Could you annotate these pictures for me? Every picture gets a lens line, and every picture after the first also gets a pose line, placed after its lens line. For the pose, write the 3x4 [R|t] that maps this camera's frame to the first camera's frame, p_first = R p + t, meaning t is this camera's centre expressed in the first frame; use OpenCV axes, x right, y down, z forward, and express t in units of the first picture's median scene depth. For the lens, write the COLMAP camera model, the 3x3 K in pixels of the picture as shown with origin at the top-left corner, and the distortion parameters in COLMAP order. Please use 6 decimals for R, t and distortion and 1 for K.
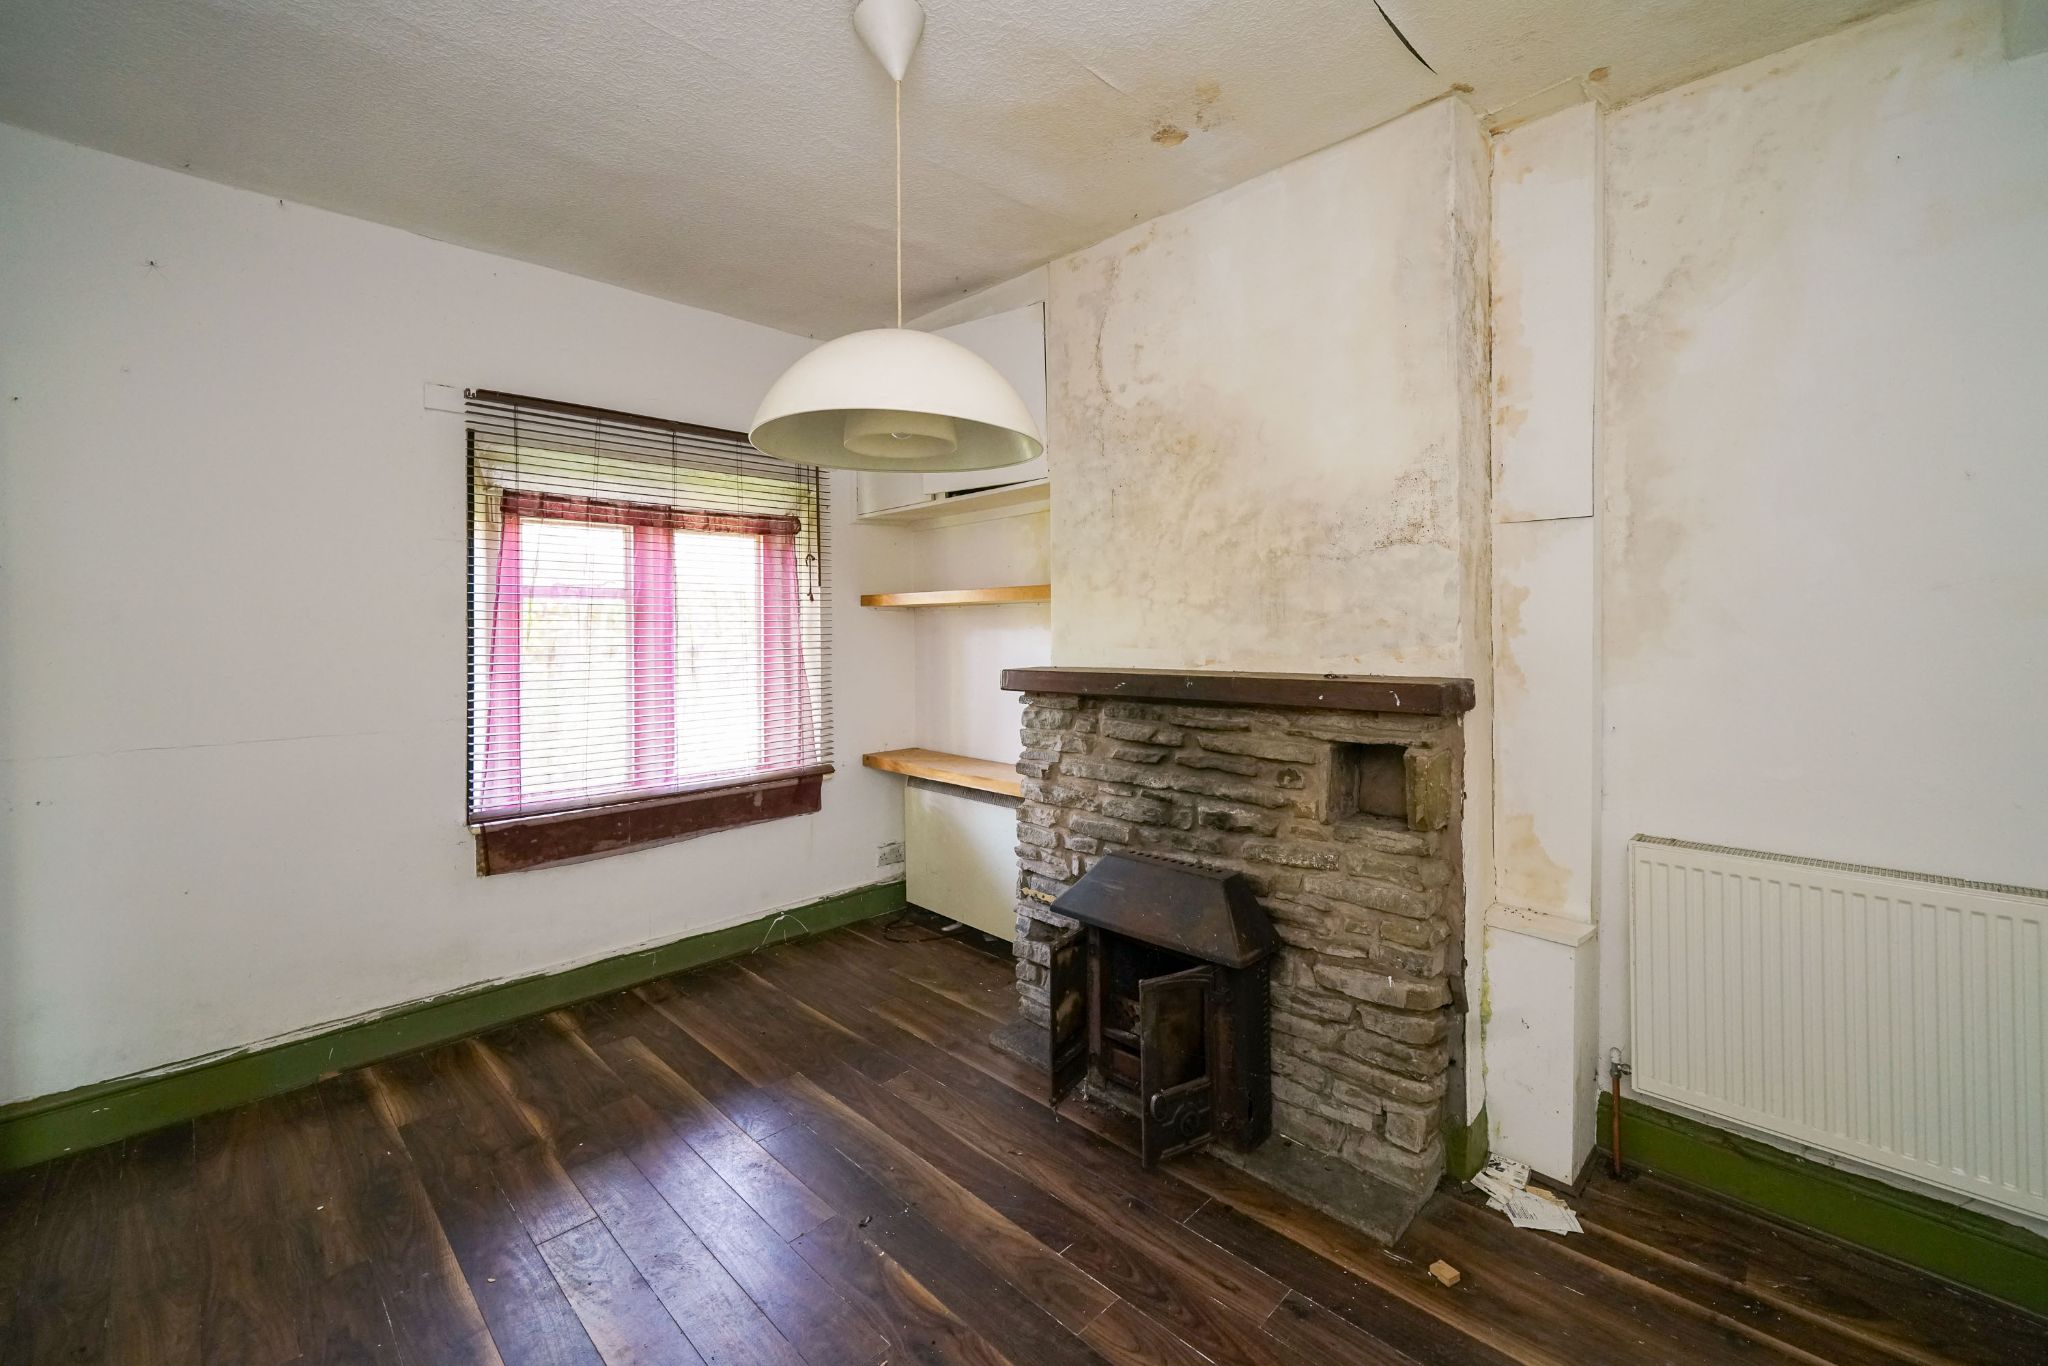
lens RADIAL K [[841.5, 0, 1023.2], [0, 841.5, 626.2], [0, 0, 1]] dist [0.000551, 0.000020]
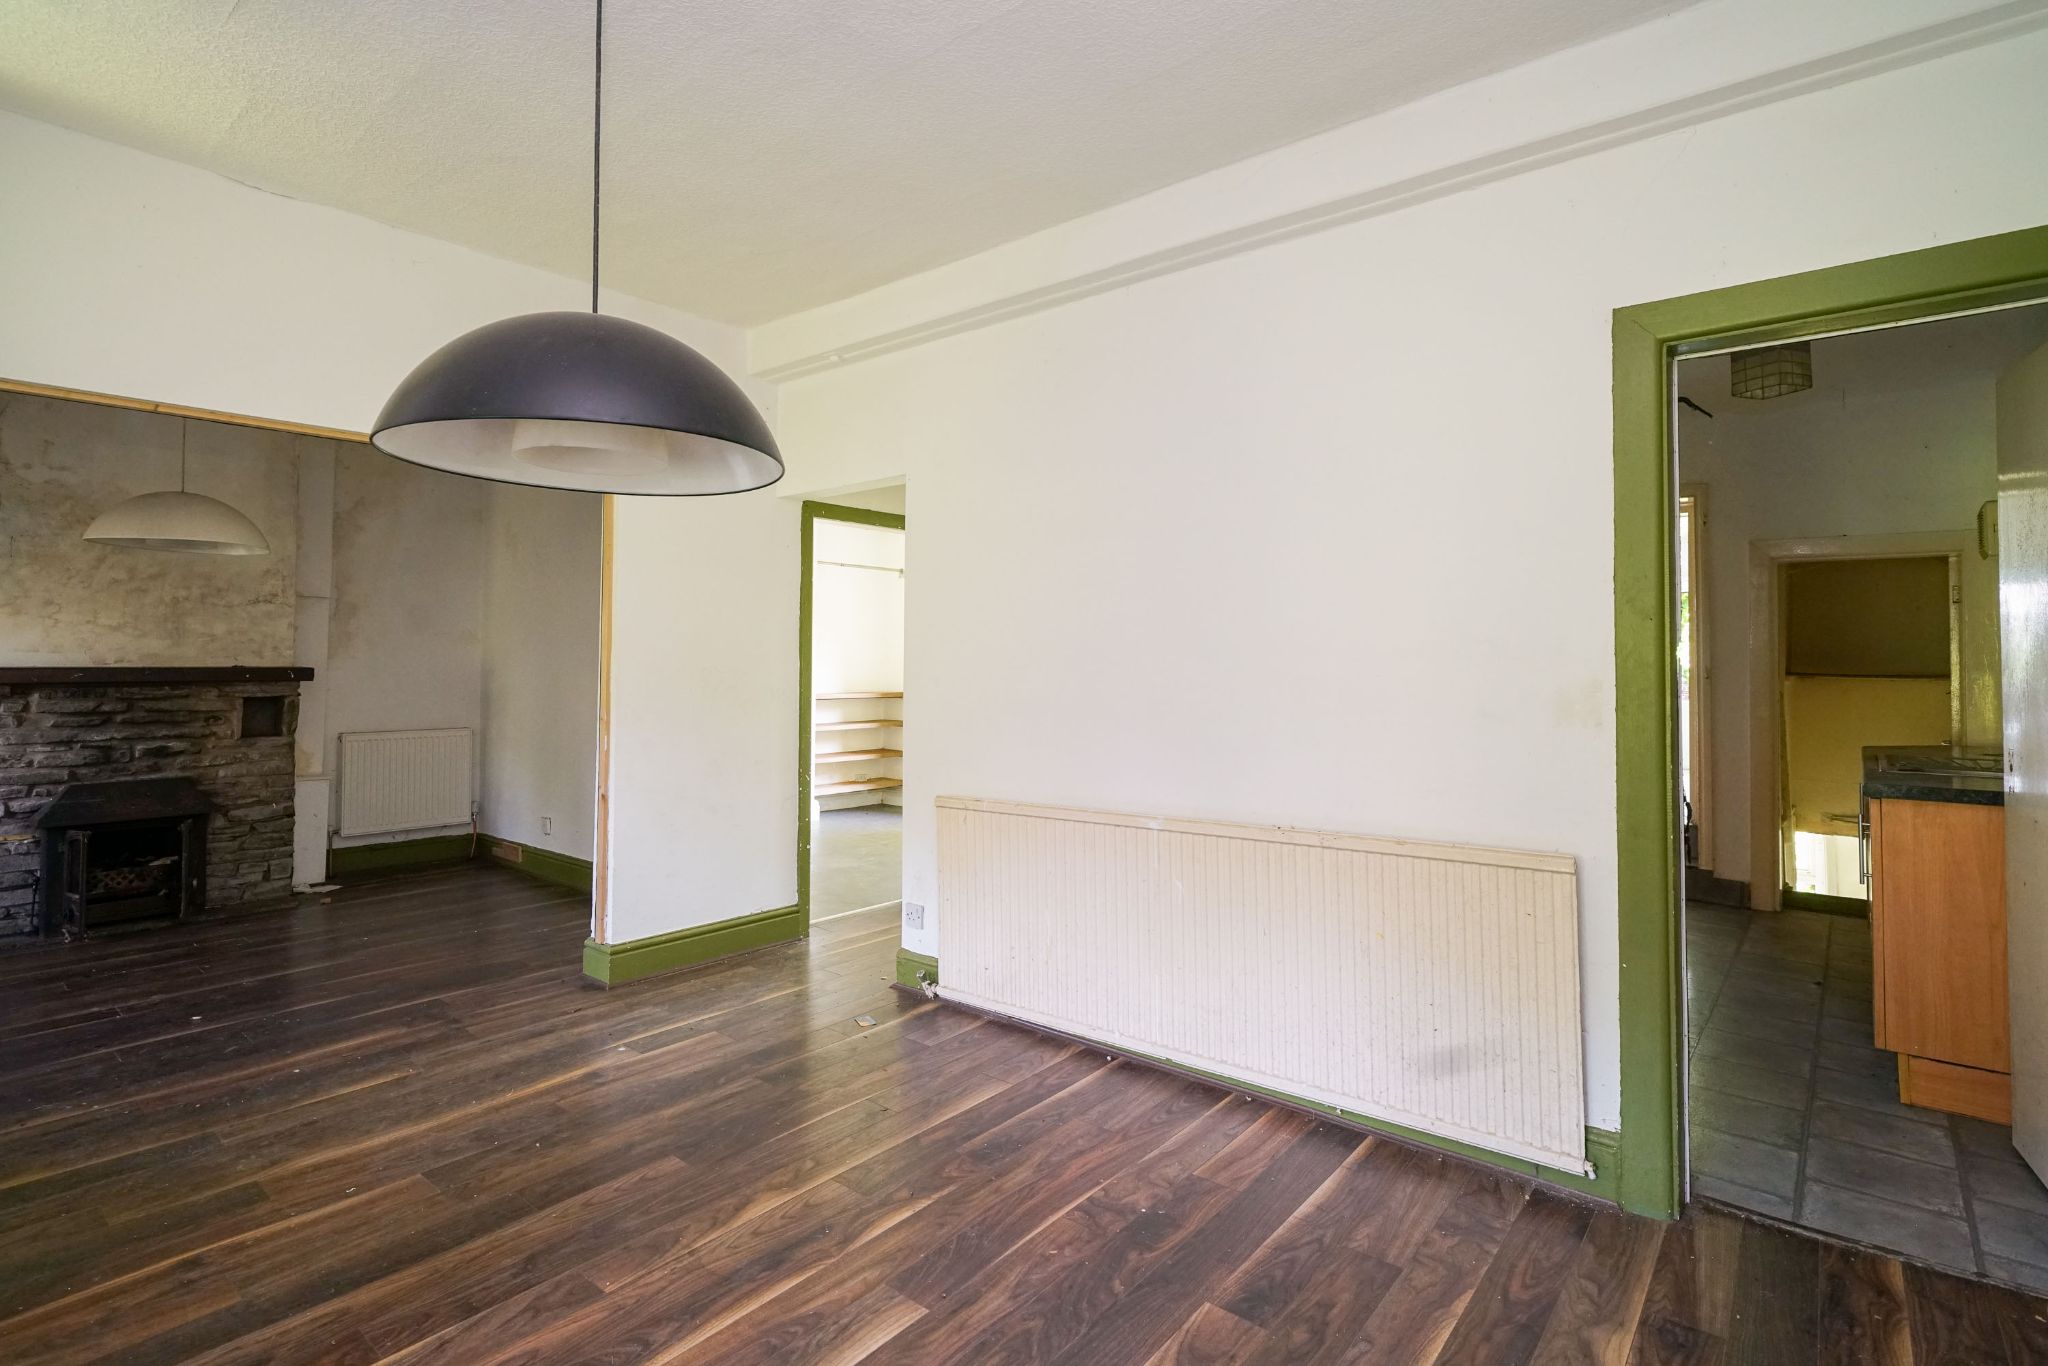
lens RADIAL K [[975.5, 0, 1018.6], [0, 975.5, 643.0], [0, 0, 1]] dist [0.004193, 0.000584]
pose [[-0.080229, 0.029480, 0.996340, -1.899081], [-0.010930, 0.999476, -0.030453, 0.049154], [-0.996717, -0.013333, -0.079864, -0.597633]]
